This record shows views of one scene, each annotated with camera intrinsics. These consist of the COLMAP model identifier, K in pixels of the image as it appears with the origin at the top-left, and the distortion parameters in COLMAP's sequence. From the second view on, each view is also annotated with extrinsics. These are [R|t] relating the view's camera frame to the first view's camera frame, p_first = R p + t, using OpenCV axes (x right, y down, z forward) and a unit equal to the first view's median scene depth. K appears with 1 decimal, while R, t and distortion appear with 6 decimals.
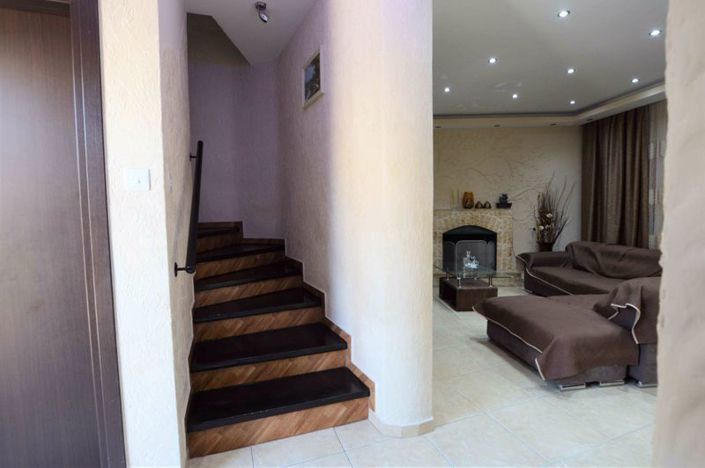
lens RADIAL K [[332.3, 0, 347.4], [0, 332.3, 229.4], [0, 0, 1]] dist [-0.024399, 0.000042]
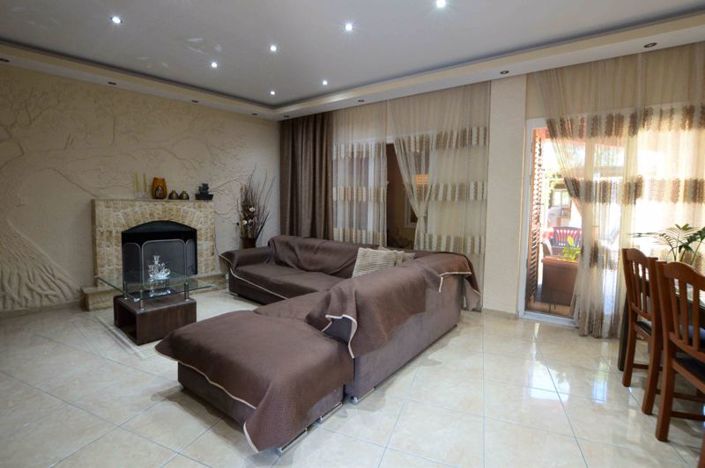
lens RADIAL K [[332.3, 0, 347.4], [0, 332.3, 229.4], [0, 0, 1]] dist [-0.024399, 0.000042]
pose [[0.670951, -0.028177, 0.740966, 0.088000], [0.014399, 0.999584, 0.024973, -0.004642], [-0.741362, -0.006087, 0.671078, 0.155204]]
